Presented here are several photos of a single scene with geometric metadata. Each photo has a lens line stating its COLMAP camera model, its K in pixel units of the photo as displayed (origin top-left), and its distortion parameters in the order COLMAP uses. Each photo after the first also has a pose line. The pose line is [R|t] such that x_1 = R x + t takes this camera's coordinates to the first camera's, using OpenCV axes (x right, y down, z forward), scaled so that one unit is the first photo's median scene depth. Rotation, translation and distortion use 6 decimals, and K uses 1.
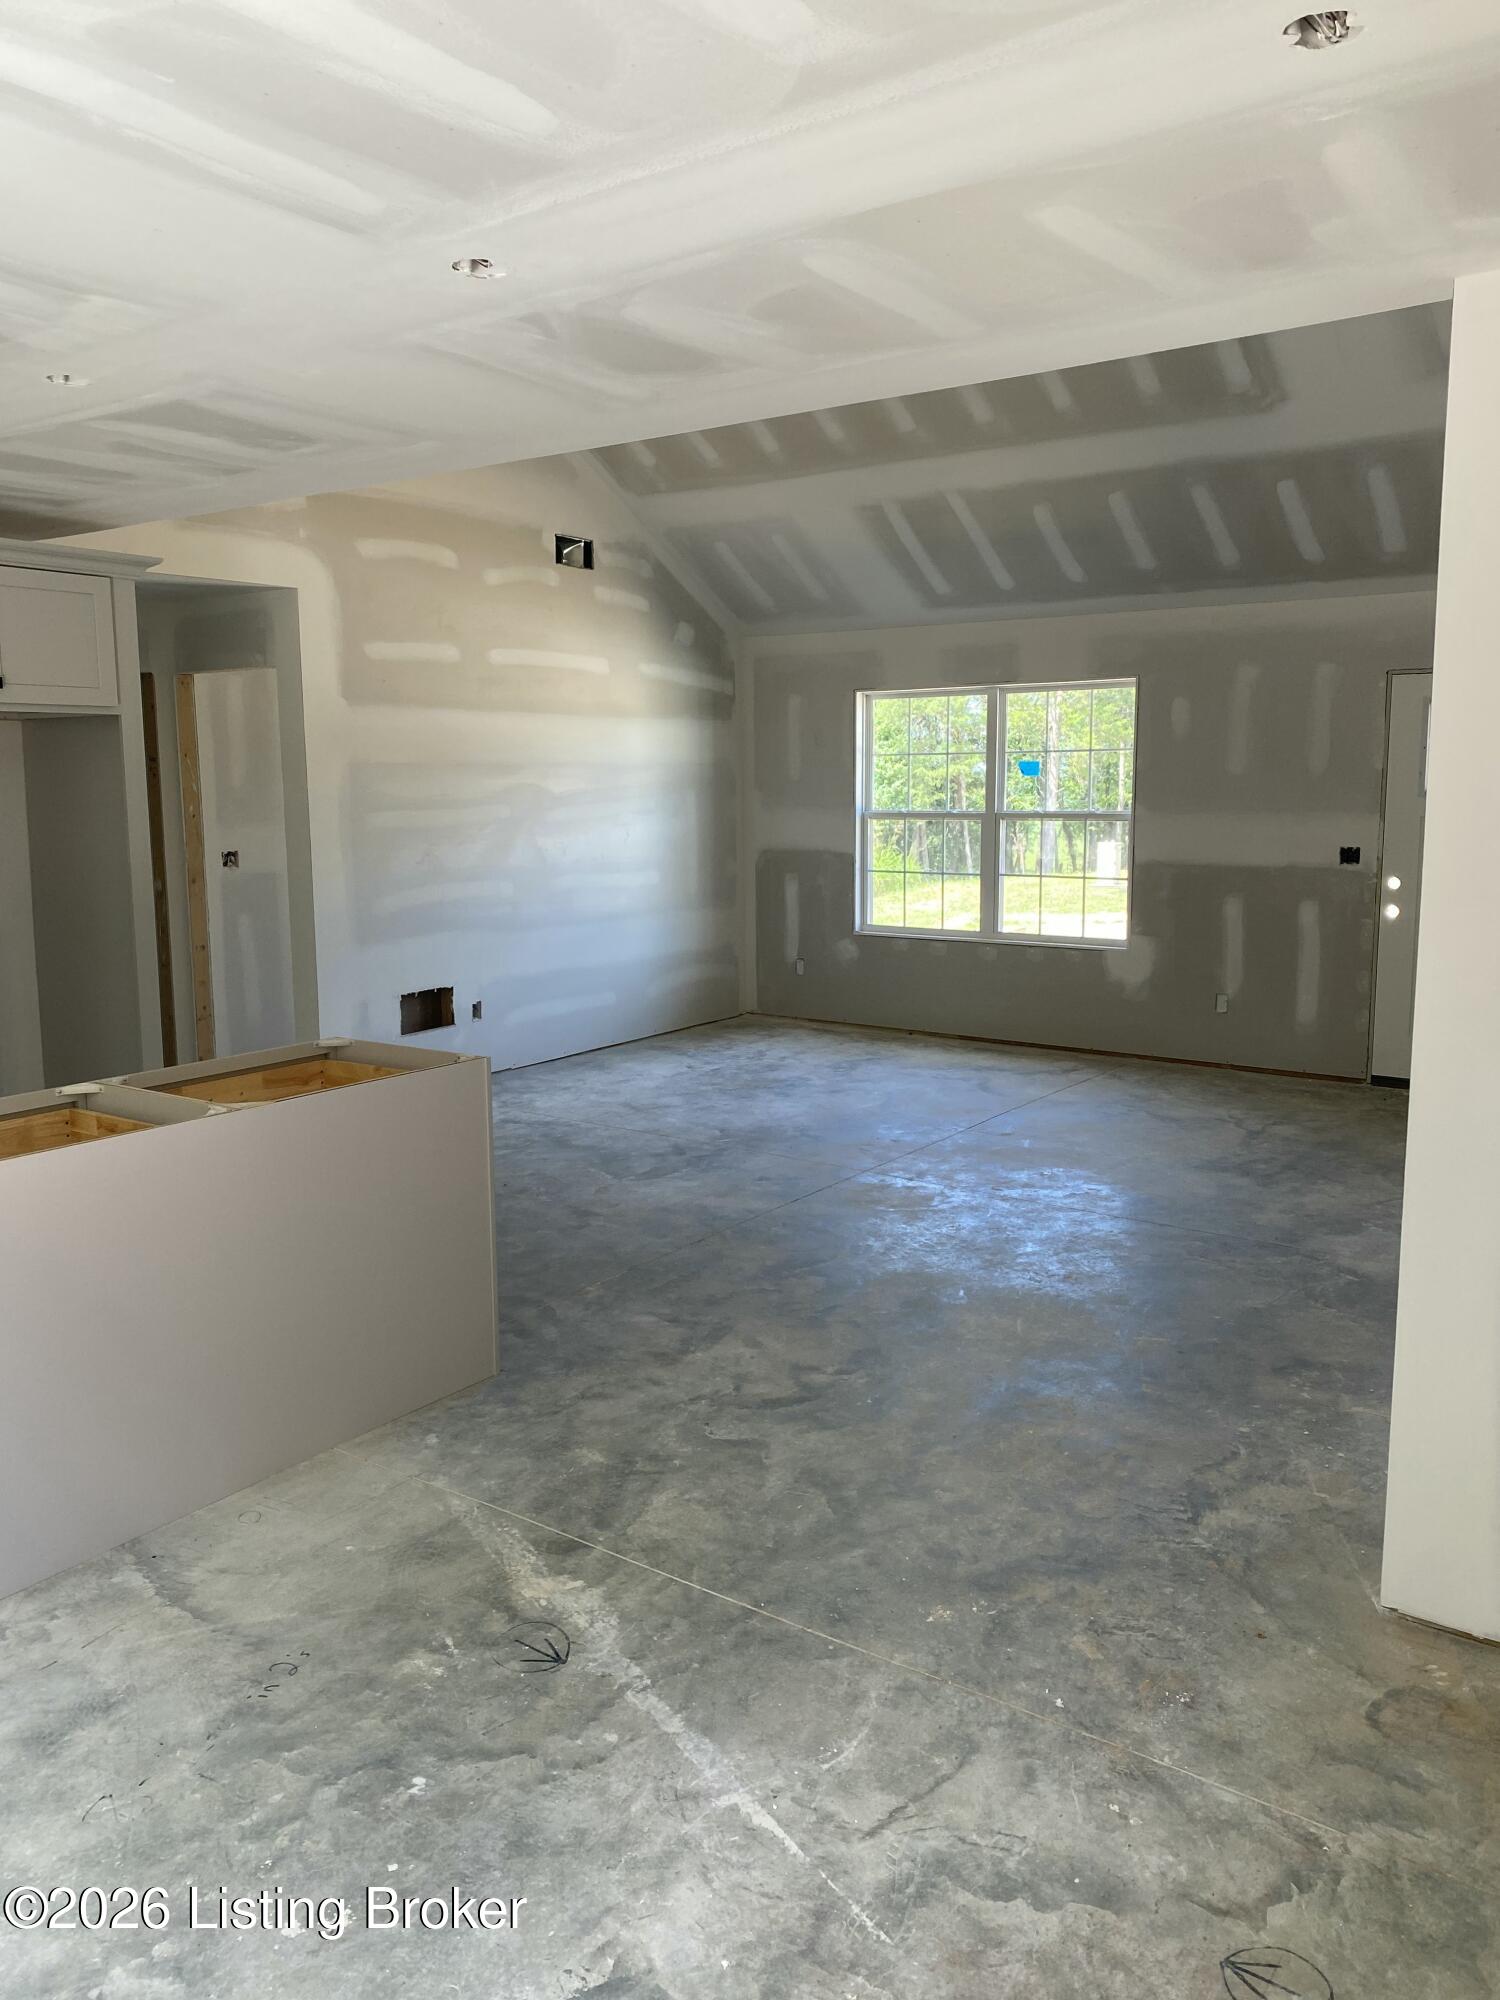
lens RADIAL K [[1507.1, 0, 751.3], [0, 1507.1, 985.6], [0, 0, 1]] dist [0.046742, -0.048616]
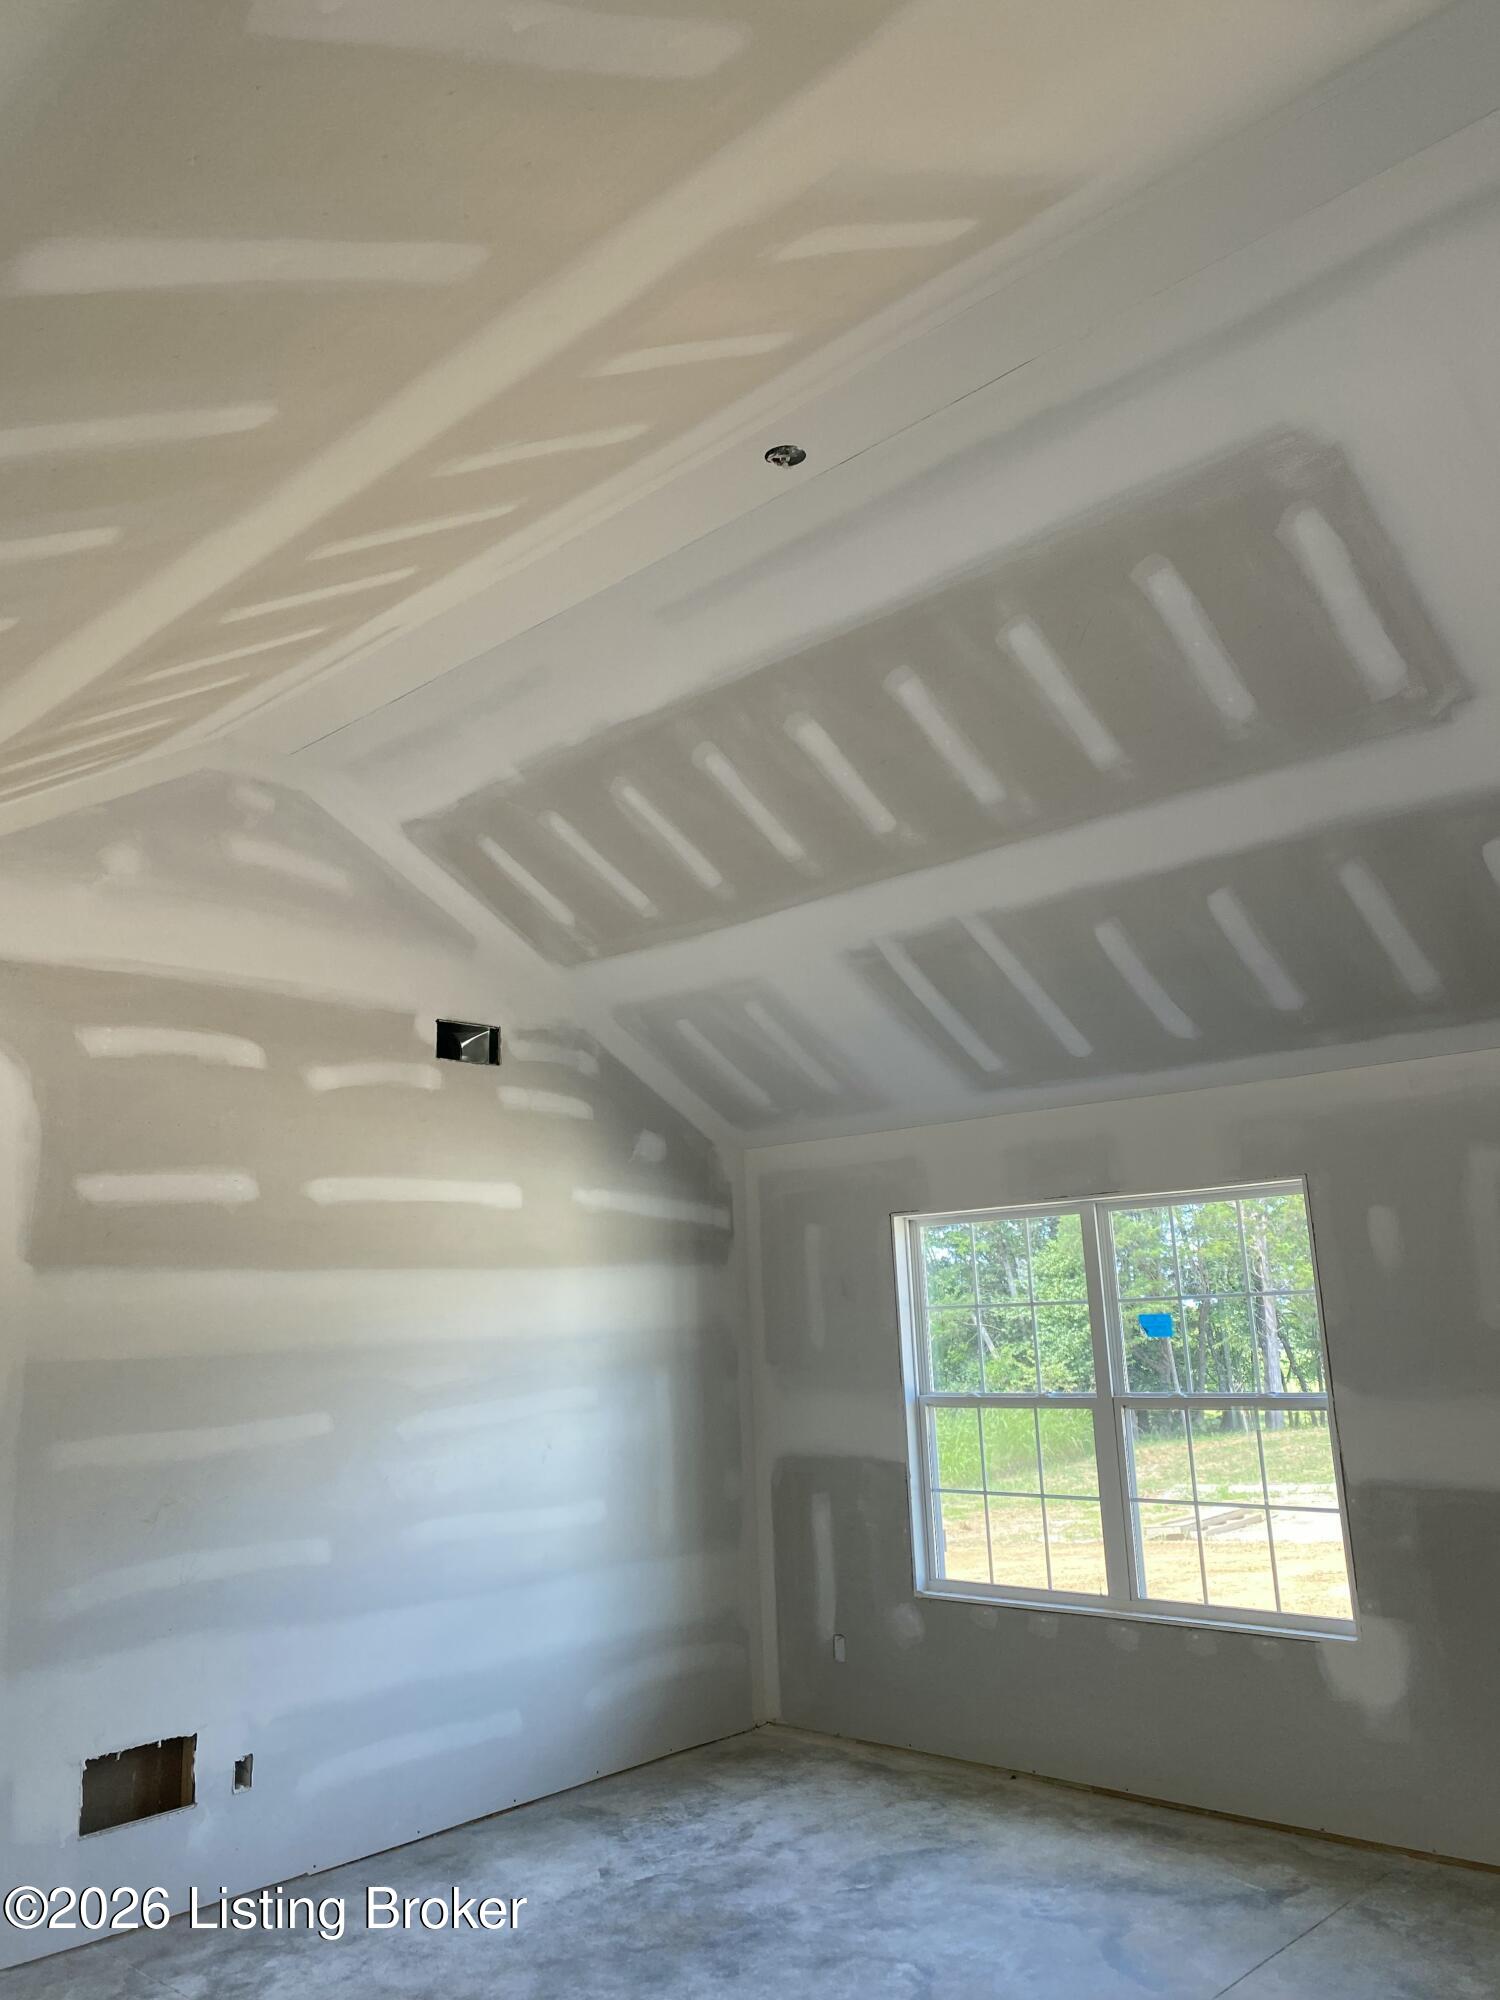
lens RADIAL K [[1507.1, 0, 751.3], [0, 1507.1, 985.6], [0, 0, 1]] dist [0.046742, -0.048616]
pose [[0.990112, -0.061466, -0.126098, 0.161092], [0.014302, 0.938441, -0.345143, -0.092897], [0.139551, 0.339926, 0.930041, 0.510840]]
